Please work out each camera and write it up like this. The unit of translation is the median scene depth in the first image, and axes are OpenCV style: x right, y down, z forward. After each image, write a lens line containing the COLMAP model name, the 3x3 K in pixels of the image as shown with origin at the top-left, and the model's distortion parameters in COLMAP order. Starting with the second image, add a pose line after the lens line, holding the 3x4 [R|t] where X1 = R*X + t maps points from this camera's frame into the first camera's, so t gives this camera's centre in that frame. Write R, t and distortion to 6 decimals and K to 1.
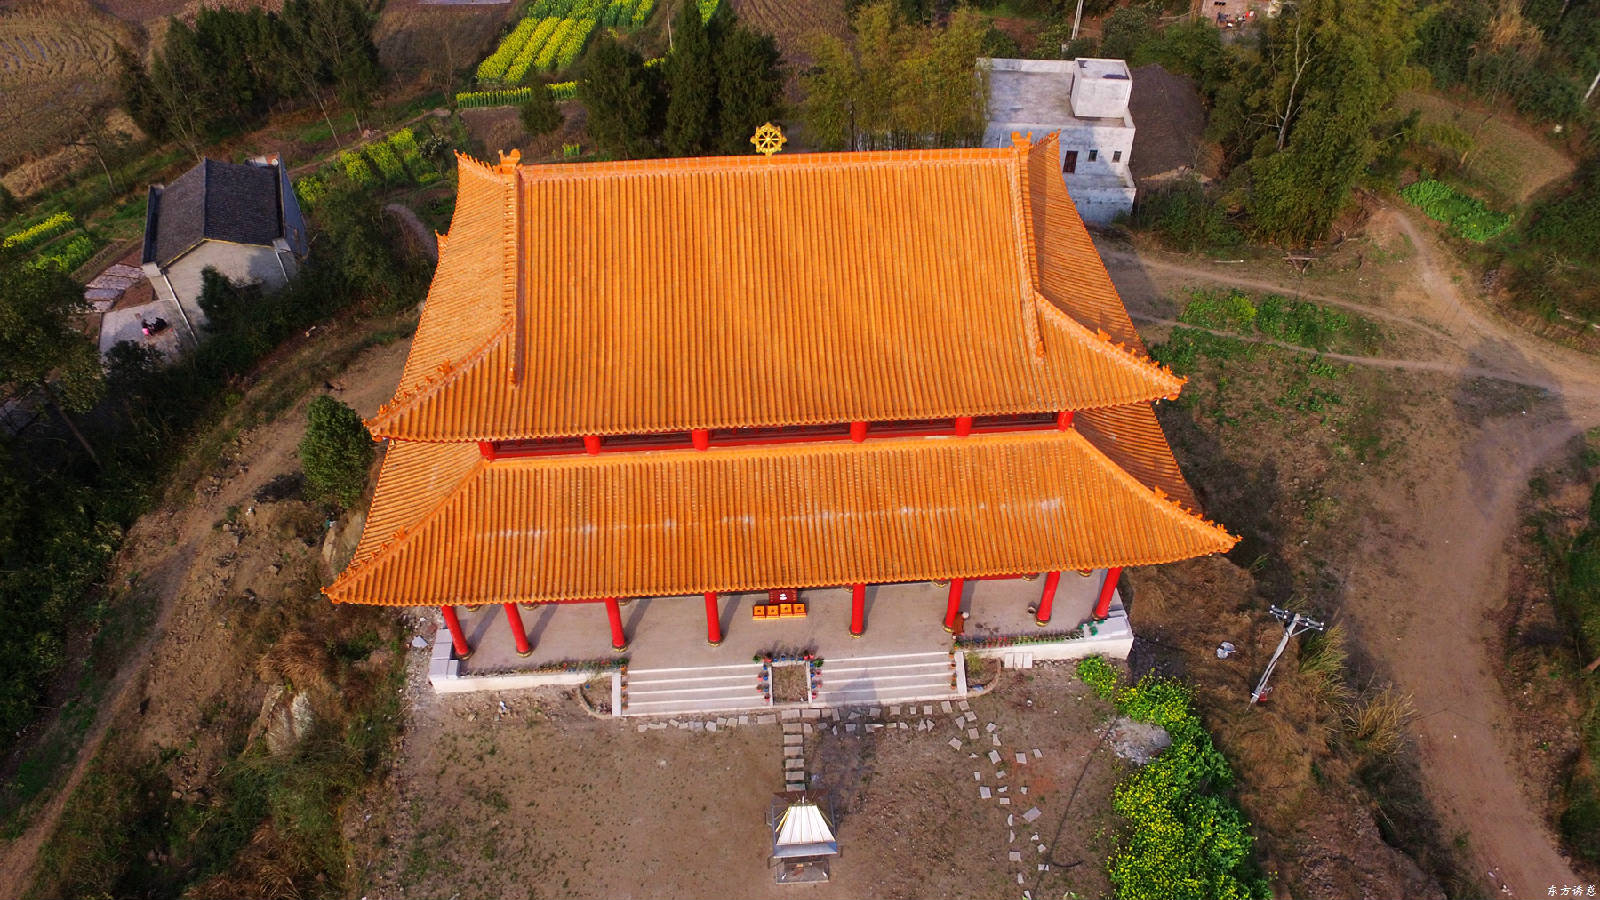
lens RADIAL K [[1075.7, 0, 800.9], [0, 1075.7, 465.6], [0, 0, 1]] dist [-0.126989, 0.094008]
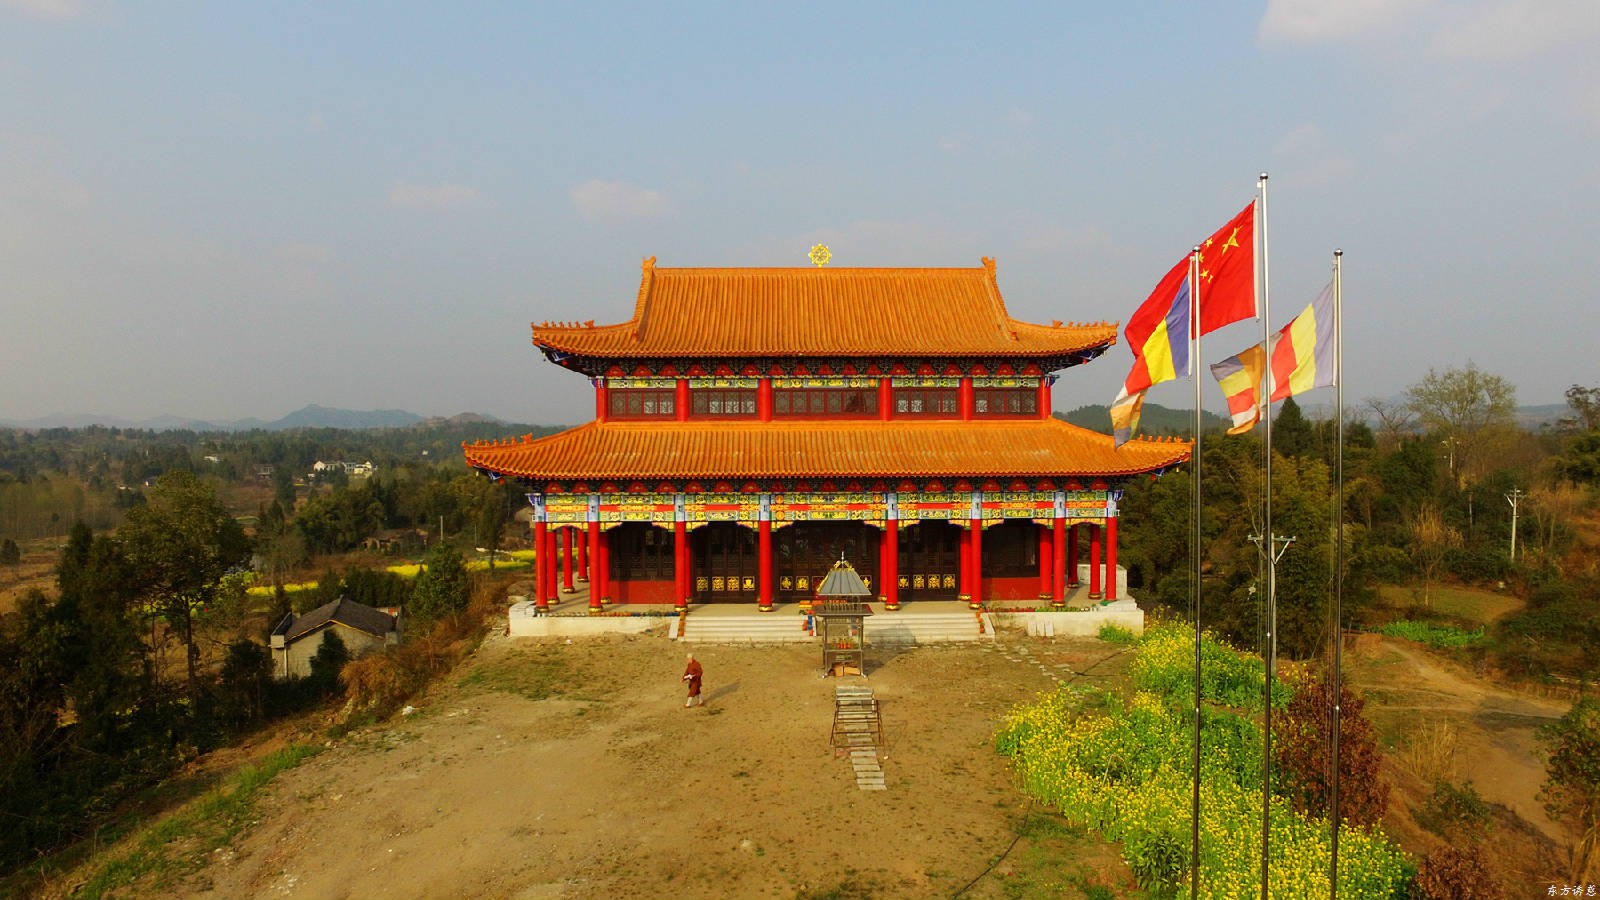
lens RADIAL K [[1075.7, 0, 800.8], [0, 1075.7, 462.4], [0, 0, 1]] dist [-0.126989, 0.094008]
pose [[0.999042, -0.005308, -0.043442, 0.004662], [-0.025885, 0.728718, -0.684324, 0.627496], [0.035290, 0.684793, 0.727883, 0.059686]]
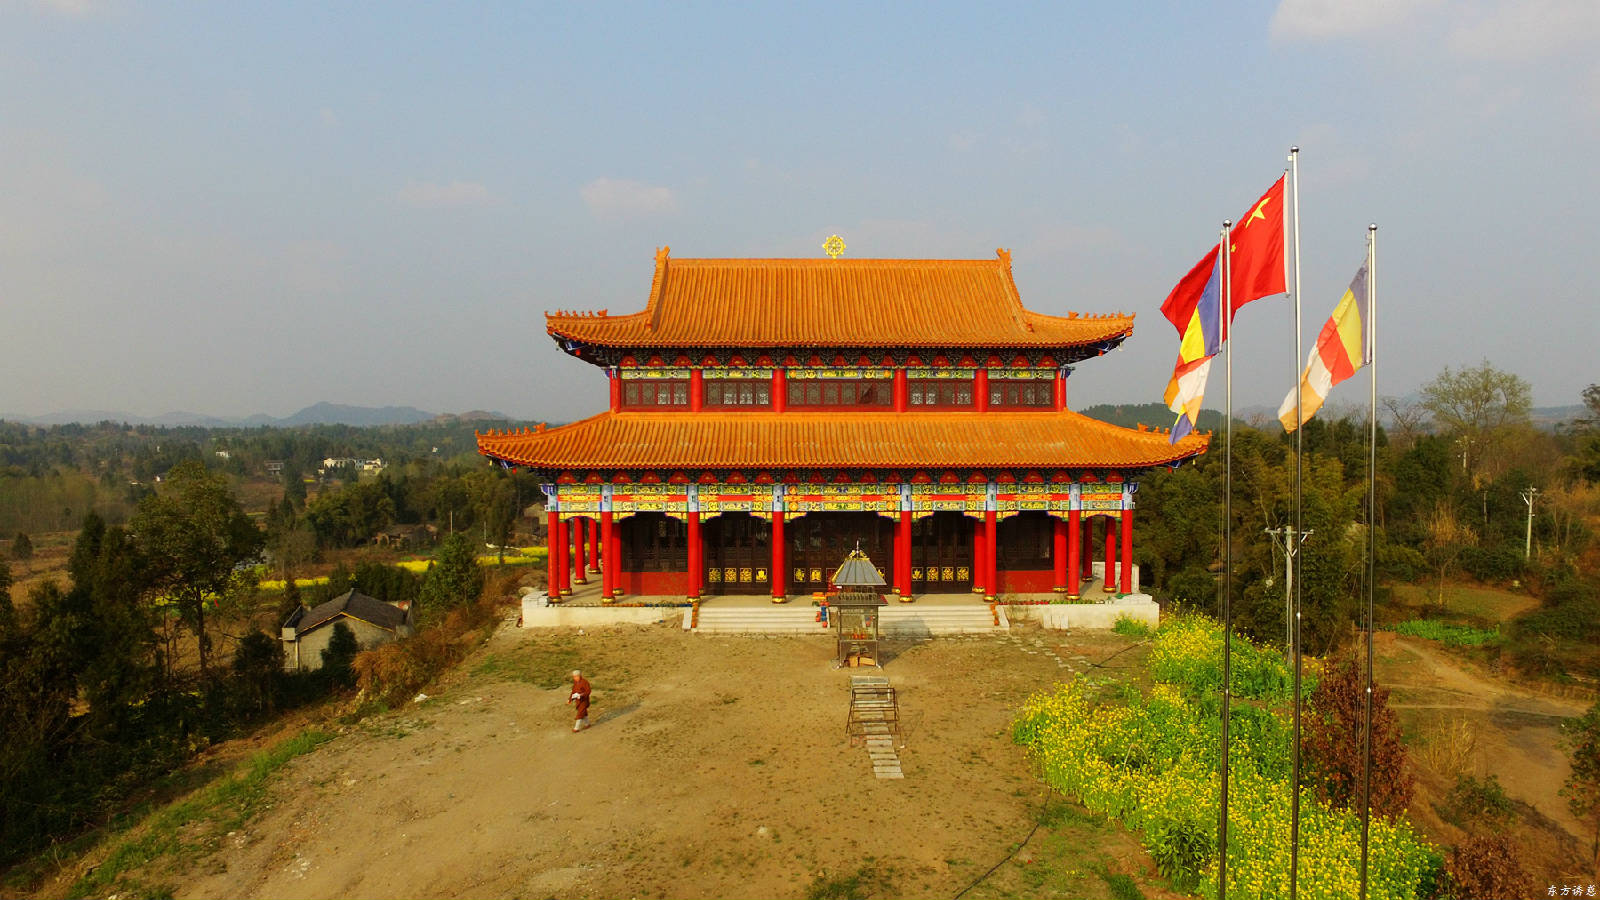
lens RADIAL K [[1075.7, 0, 800.8], [0, 1075.7, 462.9], [0, 0, 1]] dist [-0.126989, 0.094008]
pose [[0.998661, -0.001161, -0.051710, 0.000492], [-0.034512, 0.729674, -0.682923, 0.629253], [0.038524, 0.683794, 0.728658, 0.067130]]
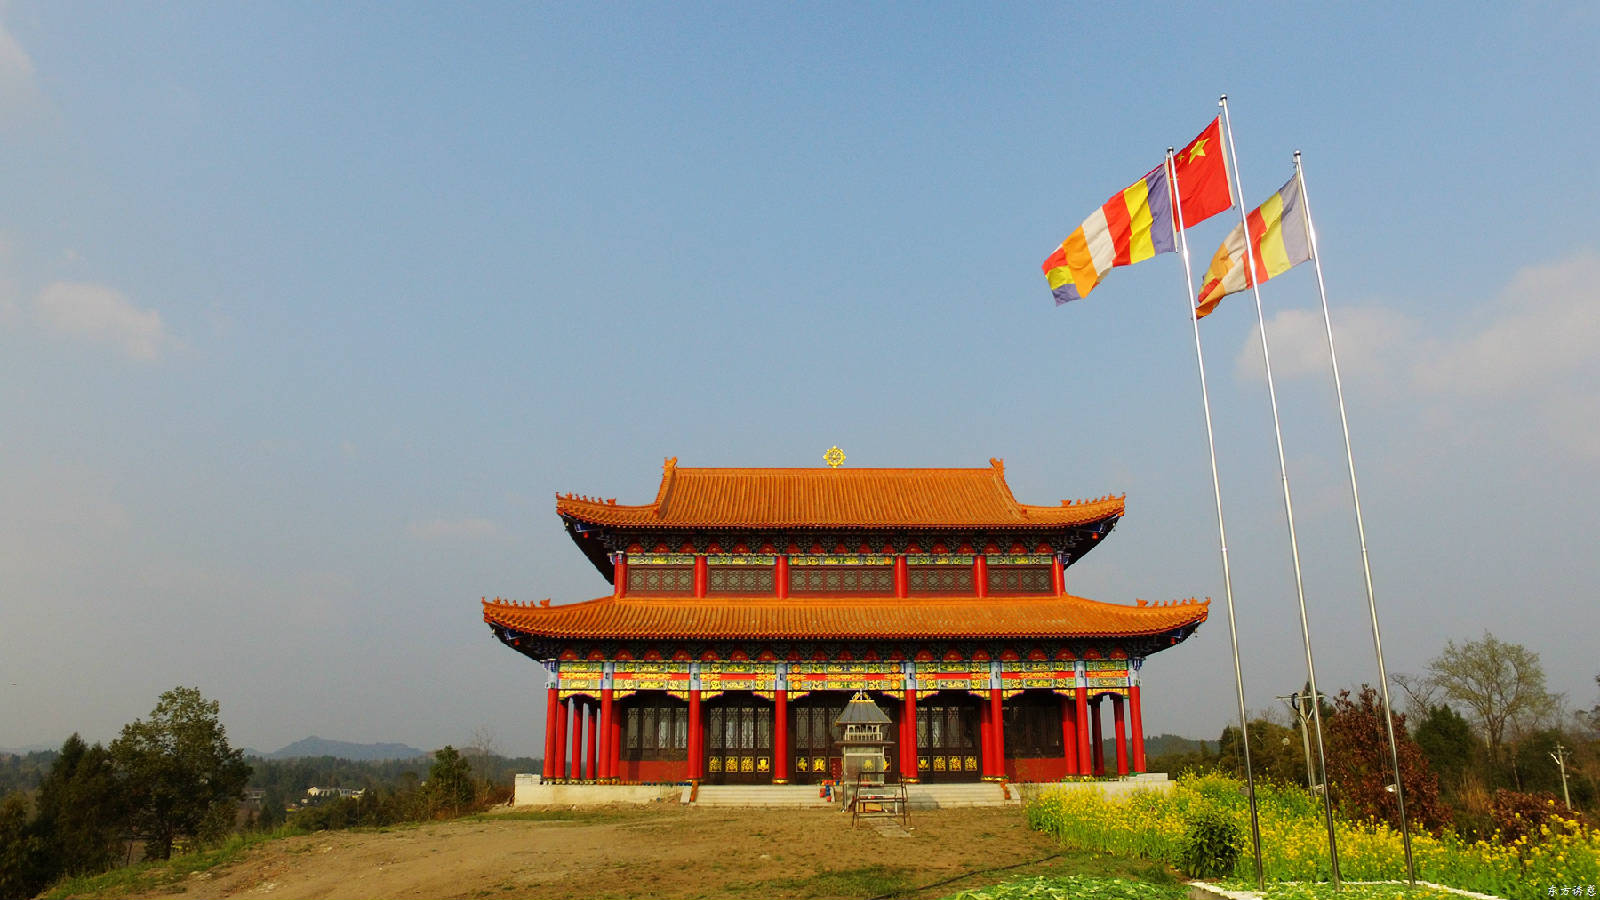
lens RADIAL K [[1075.7, 0, 801.1], [0, 1075.7, 464.6], [0, 0, 1]] dist [-0.126989, 0.094008]
pose [[0.998582, -0.019657, -0.049469, -0.000687], [-0.033768, 0.484491, -0.874144, 0.722843], [0.041151, 0.874575, 0.483140, 0.155194]]
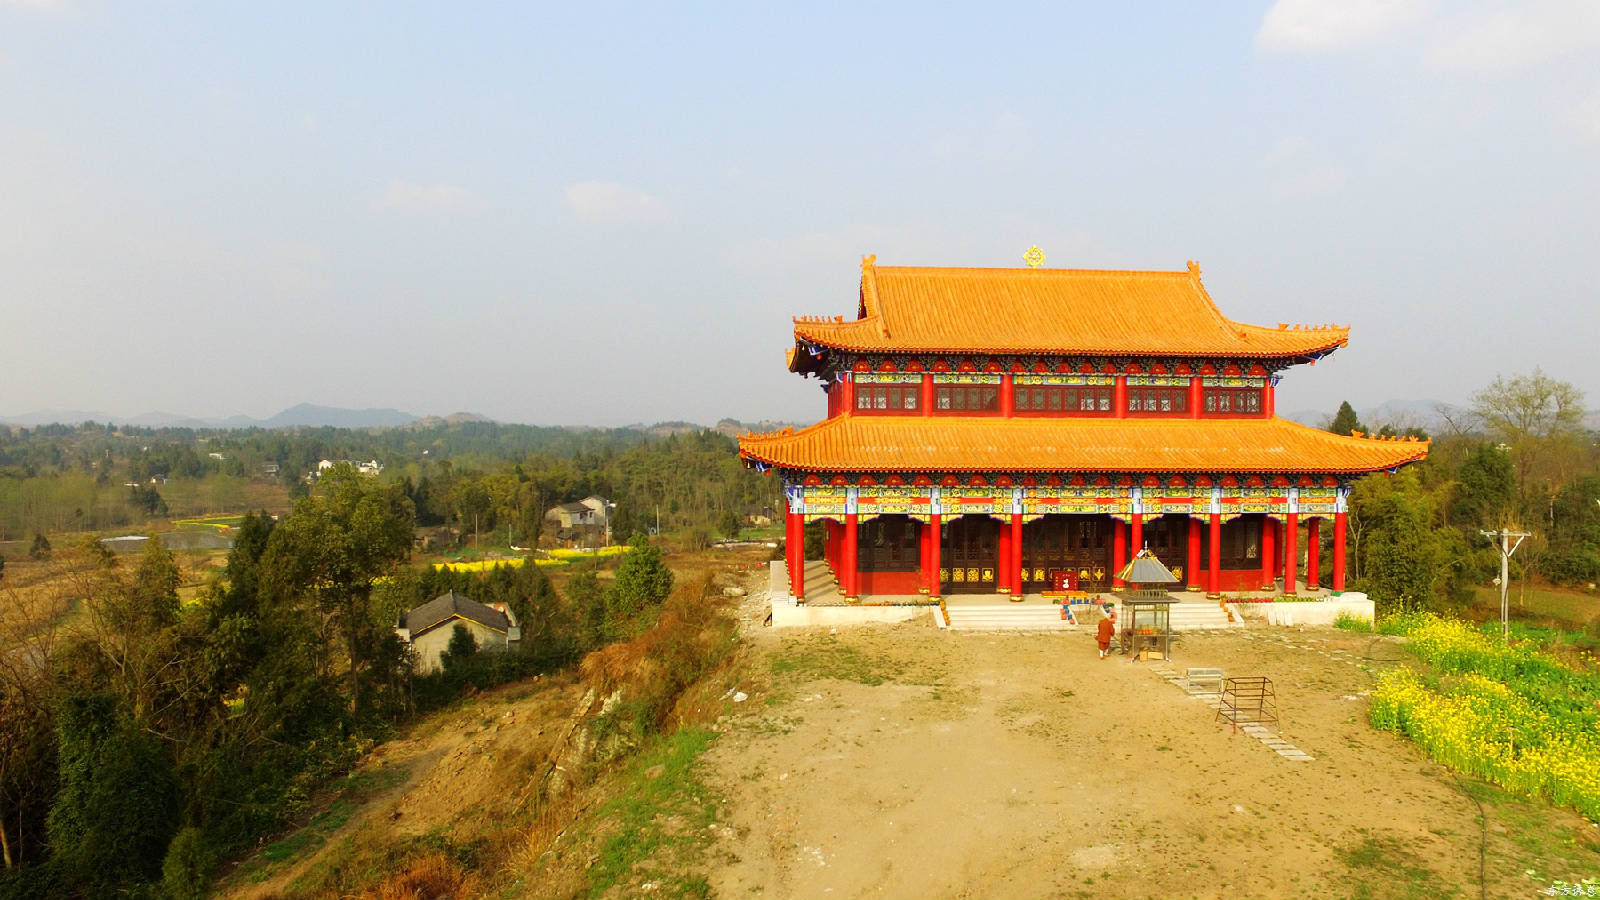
lens RADIAL K [[1075.7, 0, 801.6], [0, 1075.7, 465.9], [0, 0, 1]] dist [-0.126989, 0.094008]
pose [[0.999416, 0.002890, -0.034061, -0.208441], [-0.025418, 0.729069, -0.683968, 0.651829], [0.022856, 0.684434, 0.728716, 0.044192]]
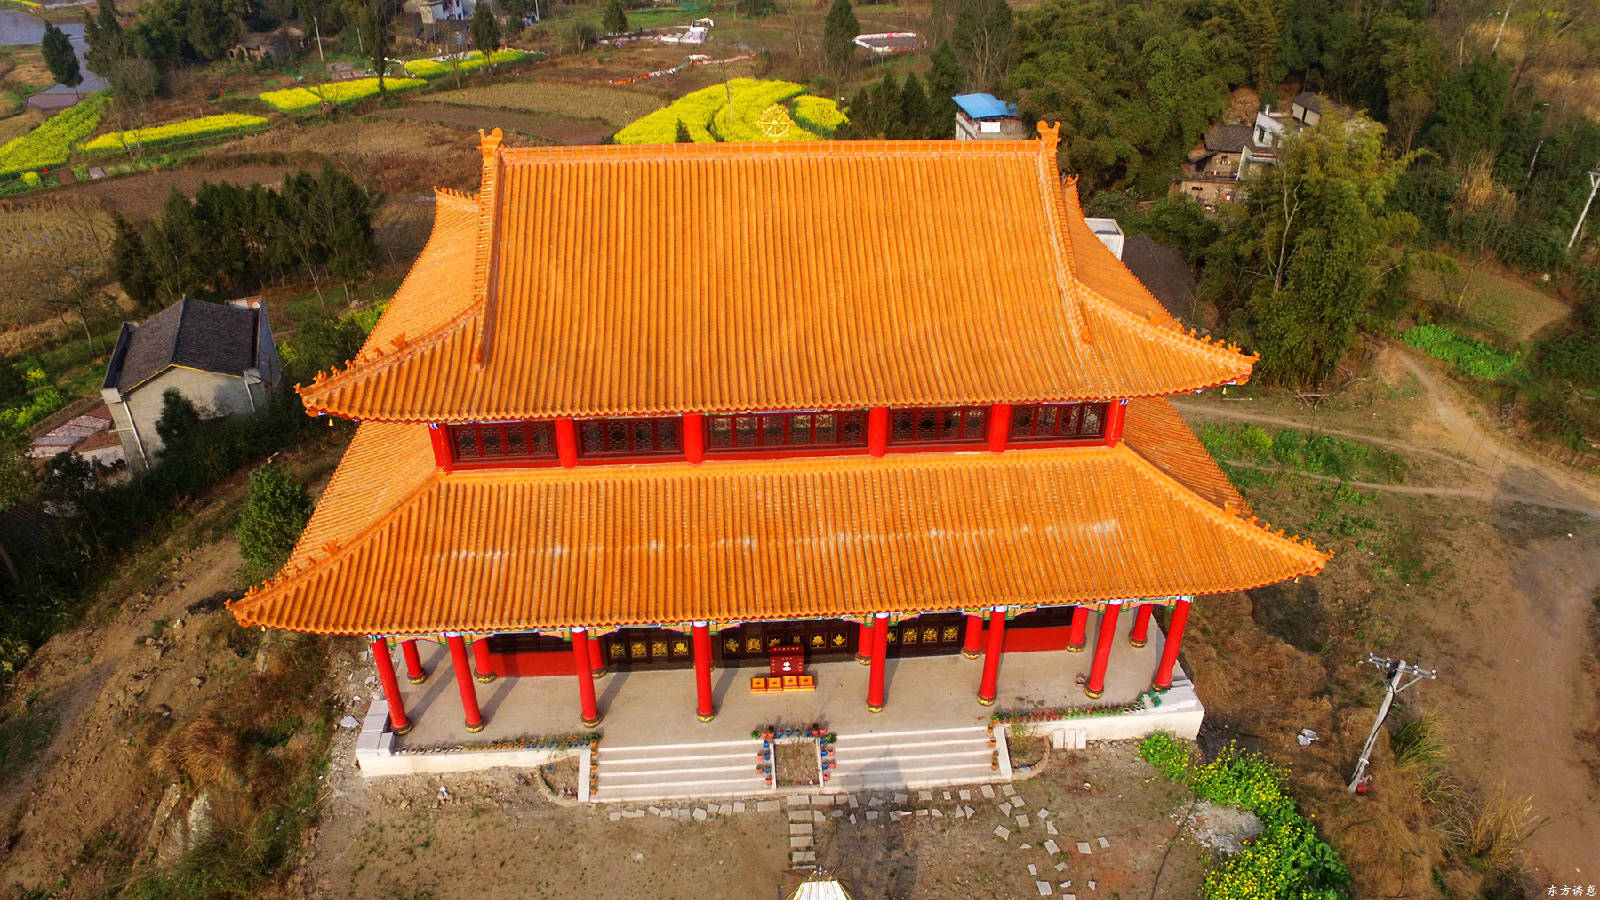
lens RADIAL K [[1075.7, 0, 800.3], [0, 1075.7, 465.6], [0, 0, 1]] dist [-0.126989, 0.094008]
pose [[0.999879, 0.000748, 0.015539, -0.015172], [0.002731, 0.974883, -0.222702, 0.122089], [-0.015316, 0.222717, 0.974763, 0.113906]]
